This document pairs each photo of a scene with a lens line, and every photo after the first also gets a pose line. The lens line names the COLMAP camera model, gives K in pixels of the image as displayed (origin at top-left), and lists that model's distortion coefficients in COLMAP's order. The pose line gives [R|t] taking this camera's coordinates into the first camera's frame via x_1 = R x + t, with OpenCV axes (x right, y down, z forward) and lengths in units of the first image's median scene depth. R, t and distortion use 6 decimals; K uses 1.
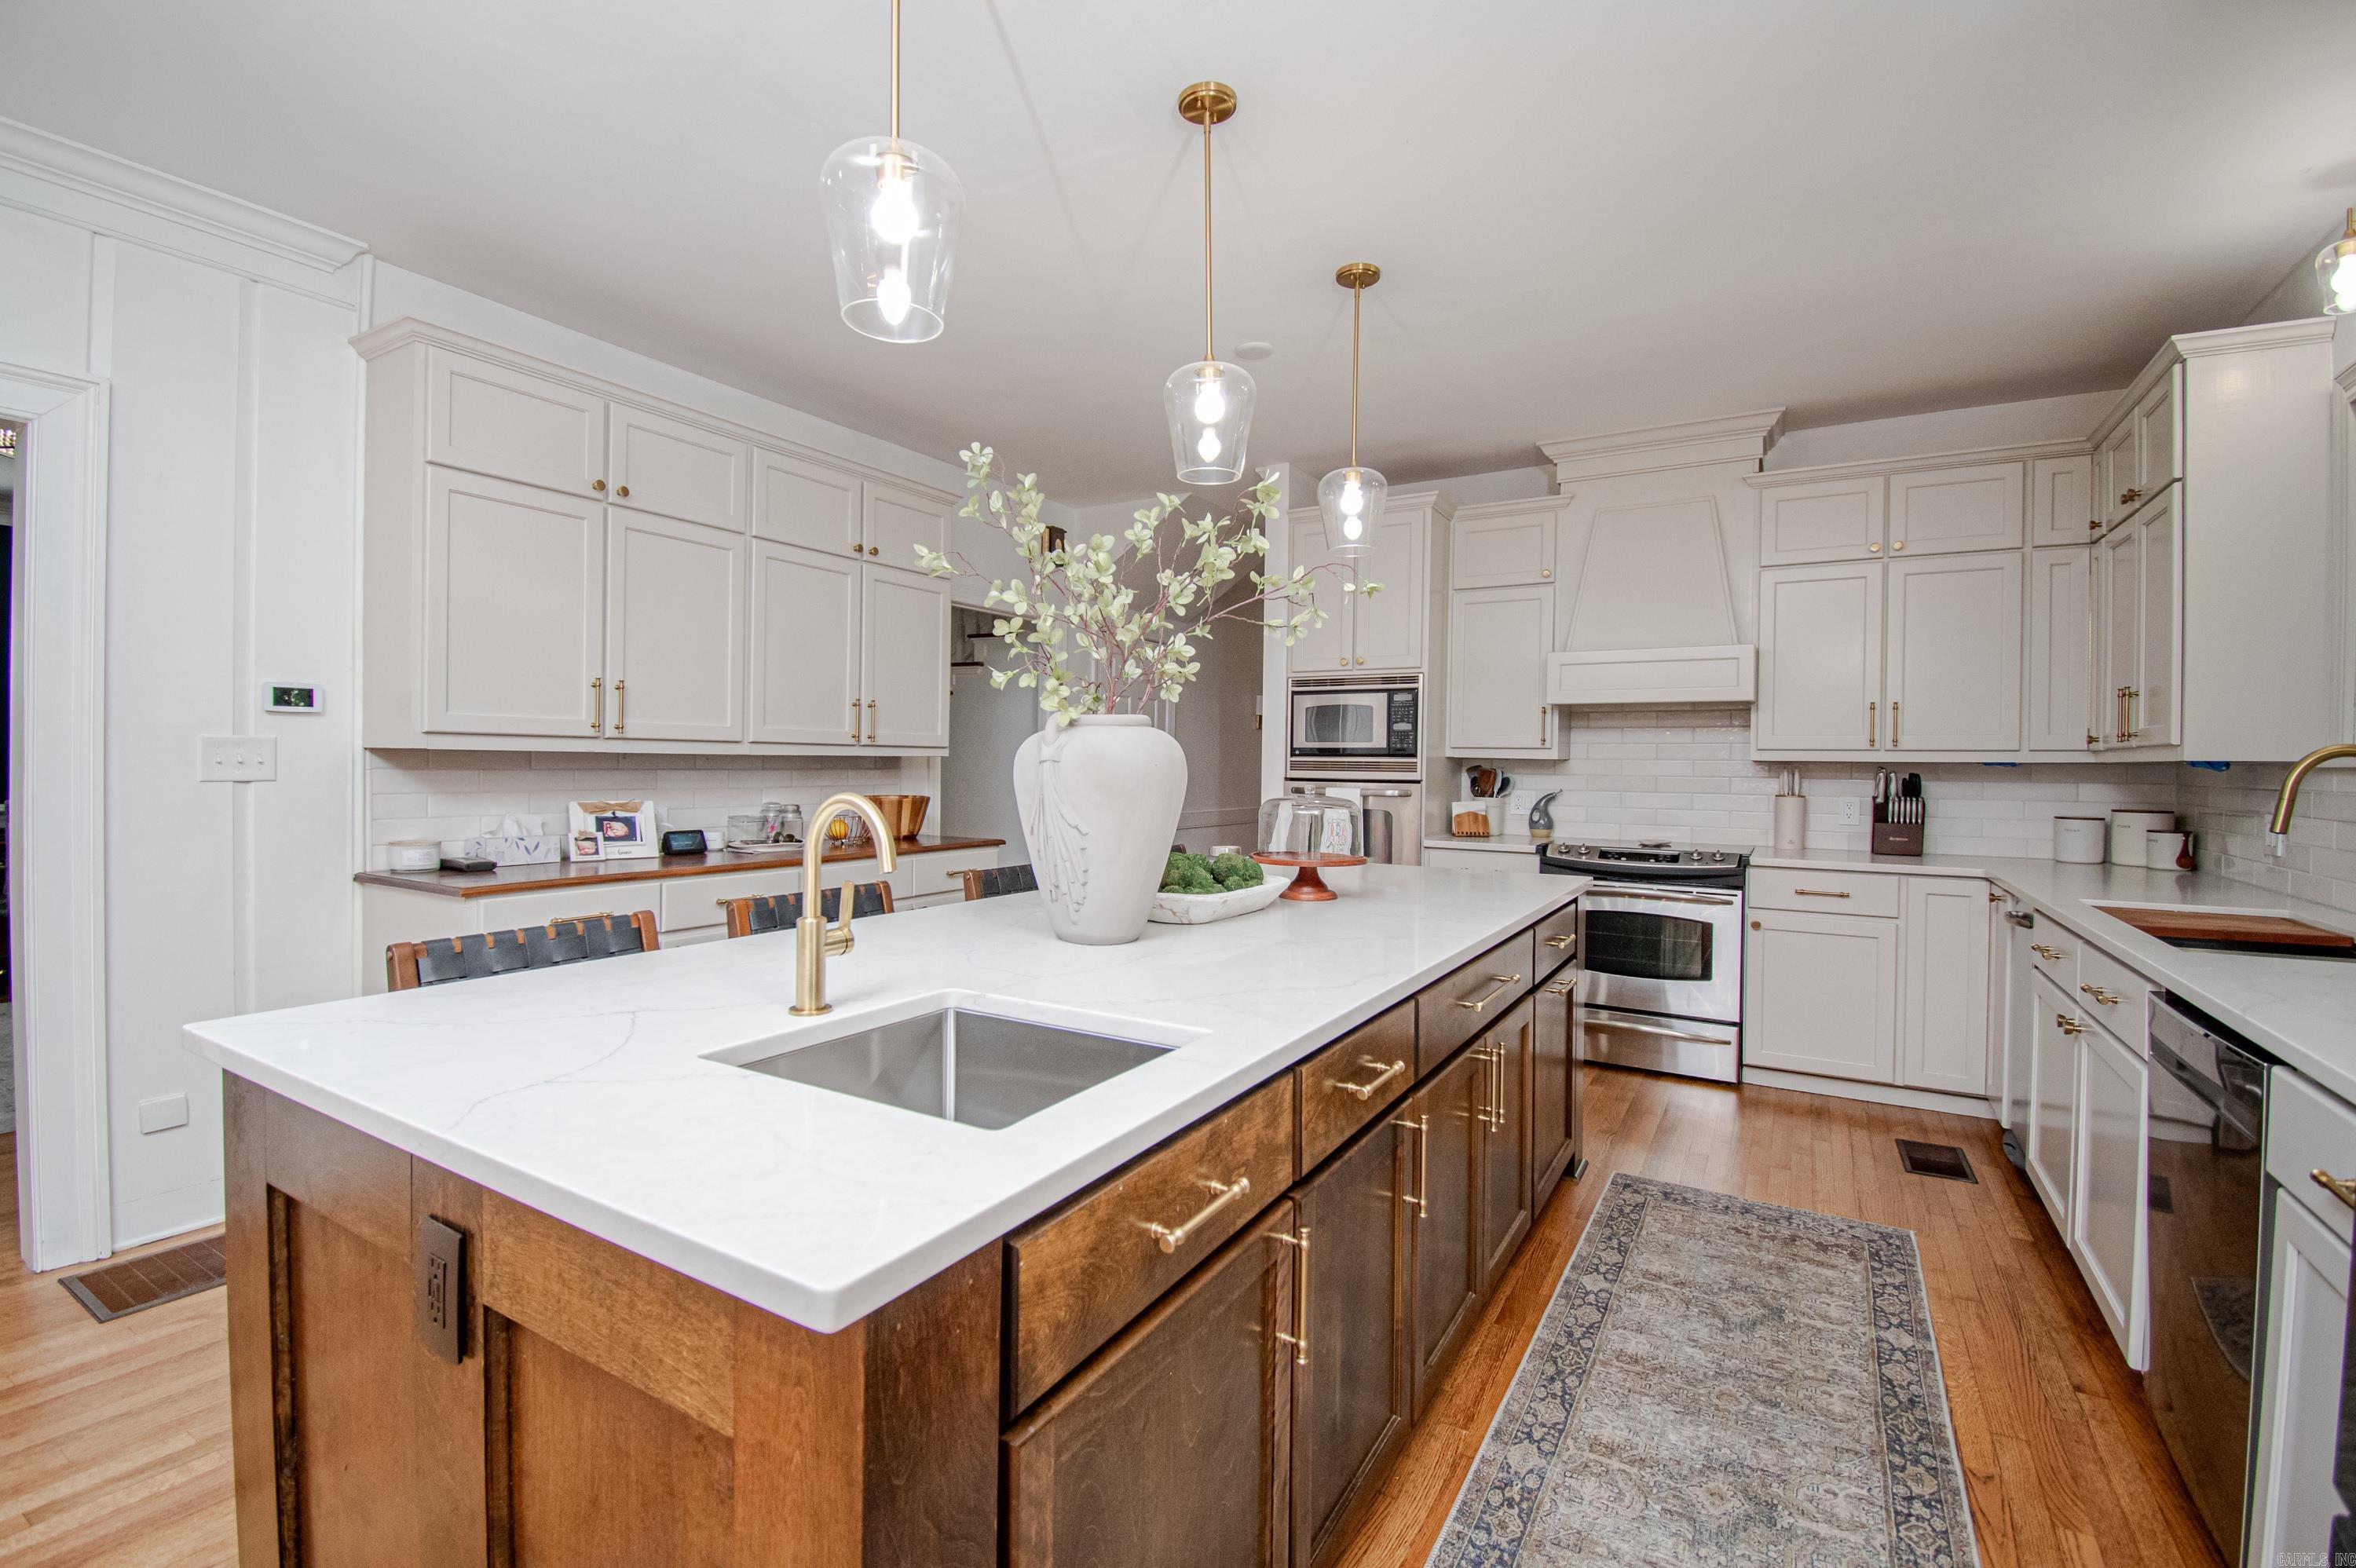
lens RADIAL K [[1045.0, 0, 1172.0], [0, 1045.0, 771.4], [0, 0, 1]] dist [0.006947, -0.017772]
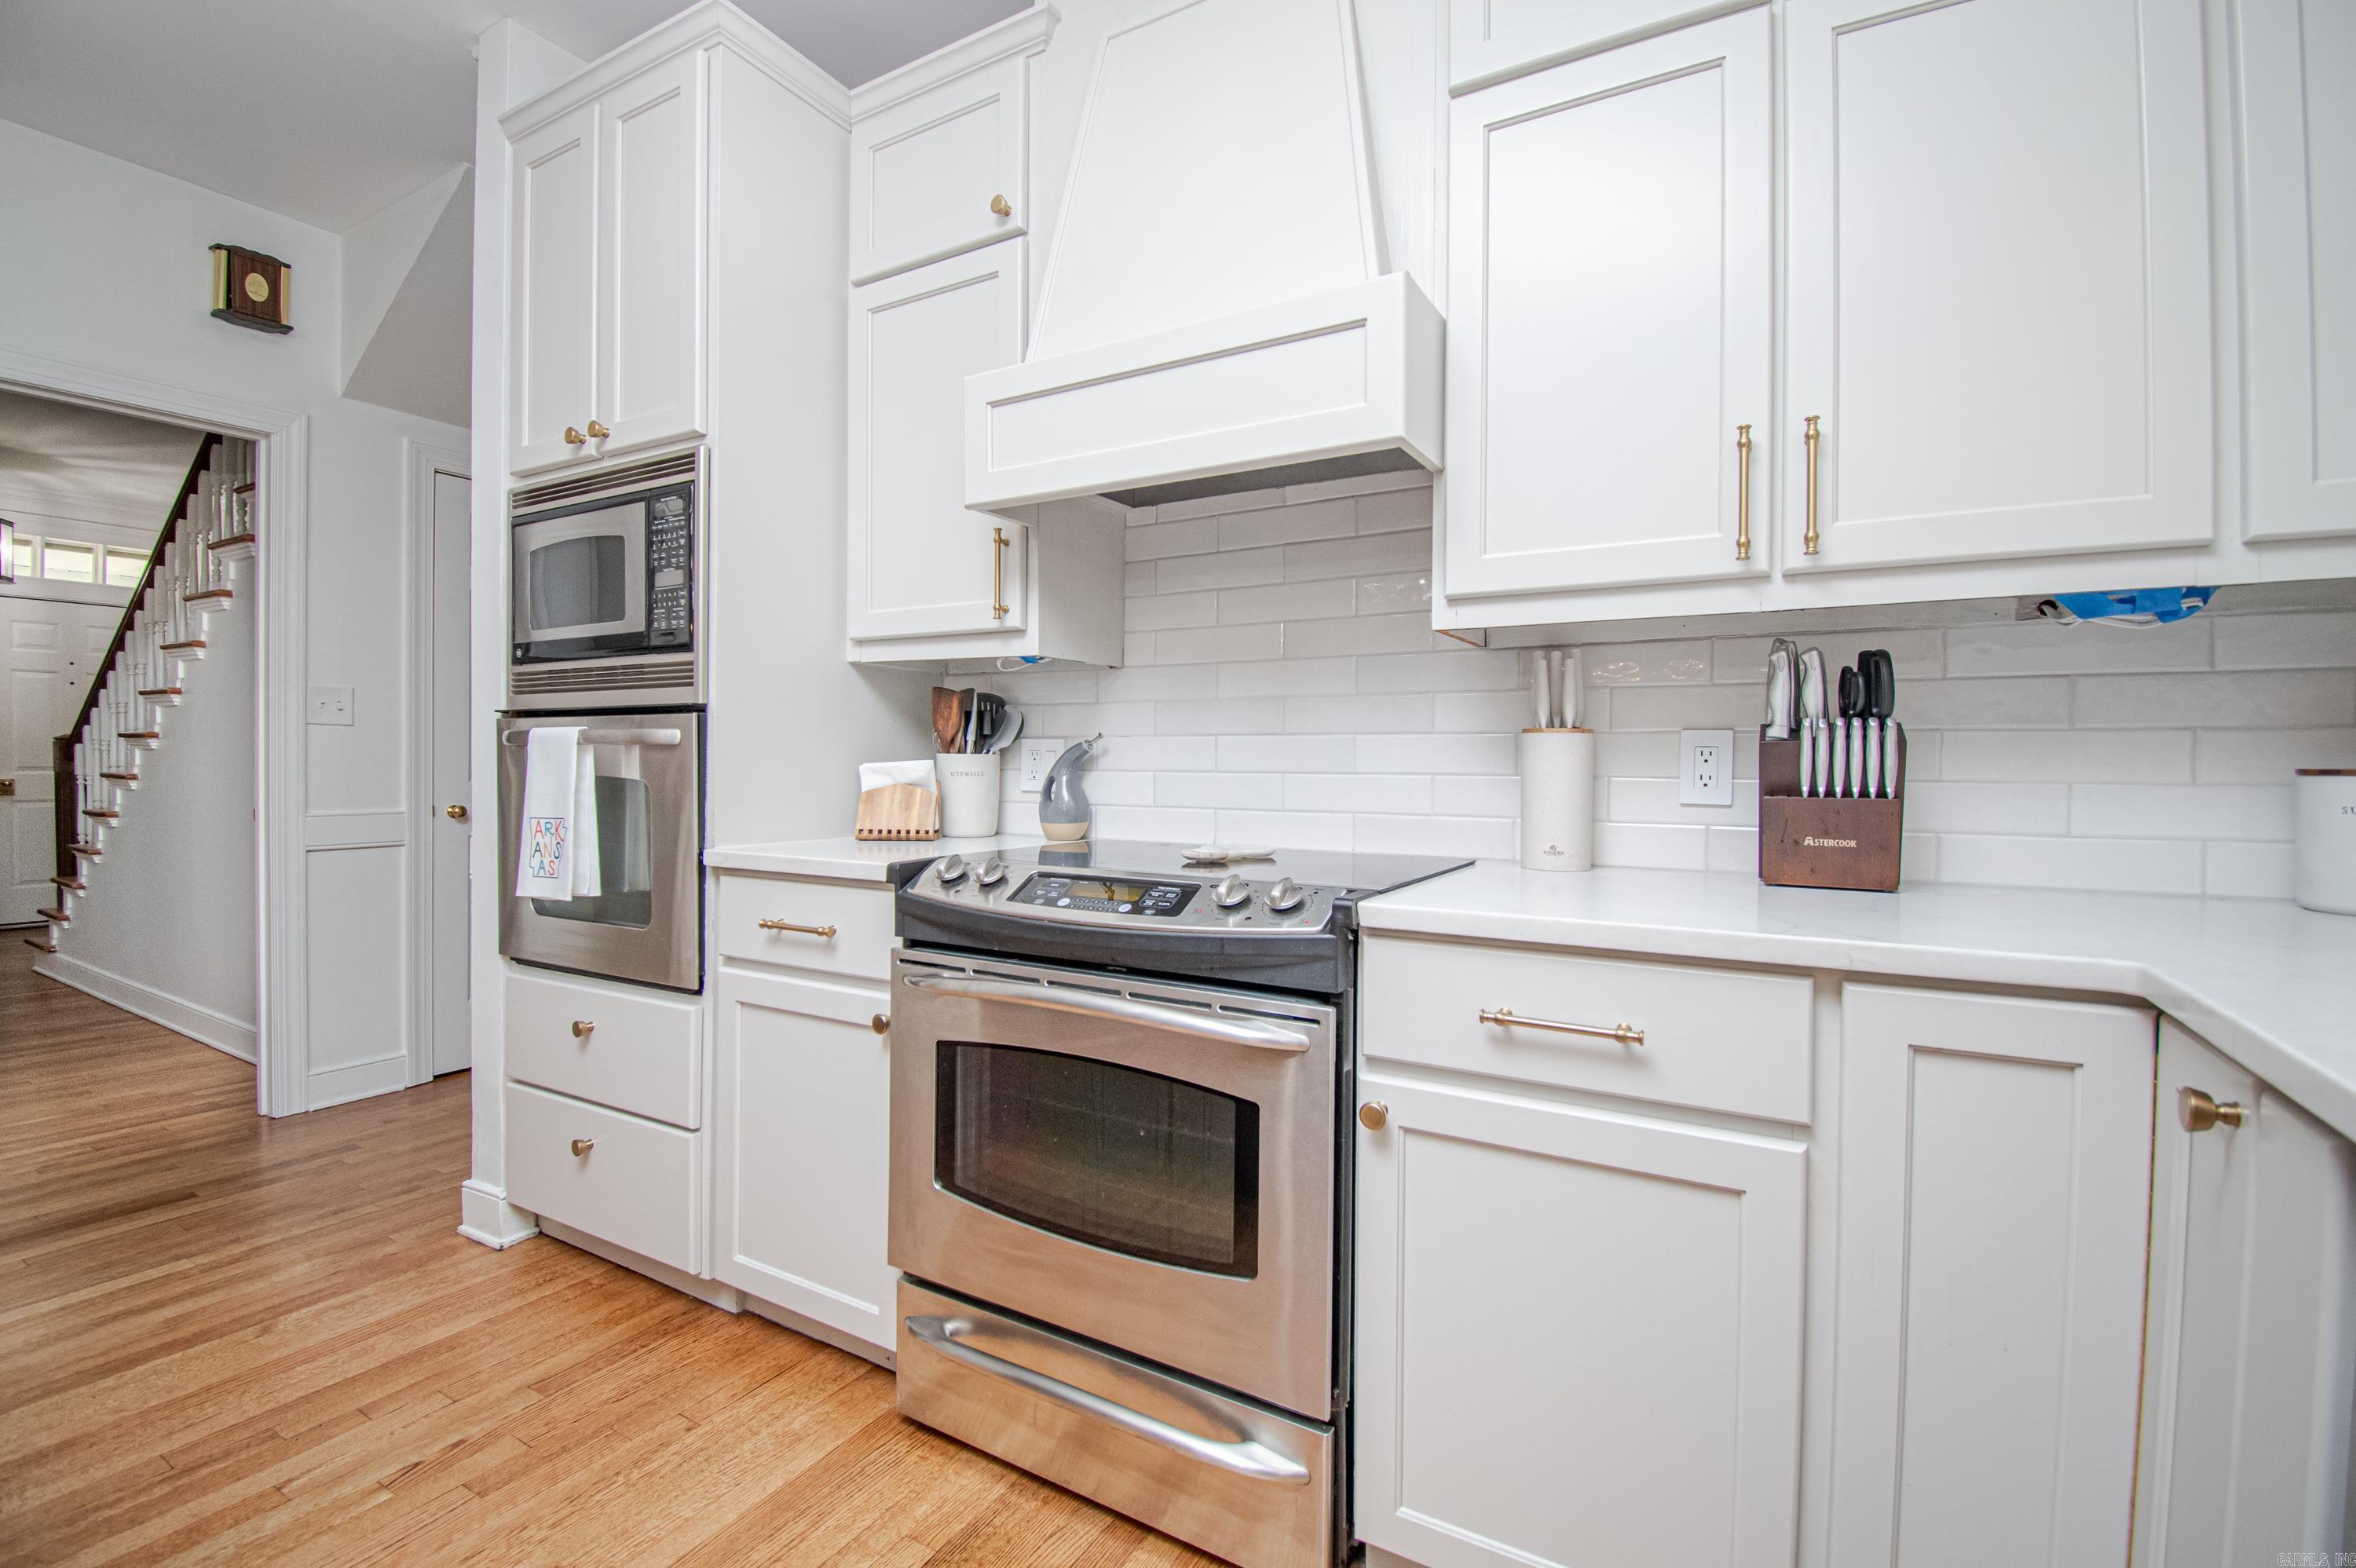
lens RADIAL K [[1045.0, 0, 1187.6], [0, 1045.0, 774.8], [0, 0, 1]] dist [0.006947, -0.017772]
pose [[0.999824, -0.003144, 0.018481, 0.442189], [0.003100, 0.999992, 0.002445, 0.037073], [-0.018489, -0.002388, 0.999826, 0.610378]]
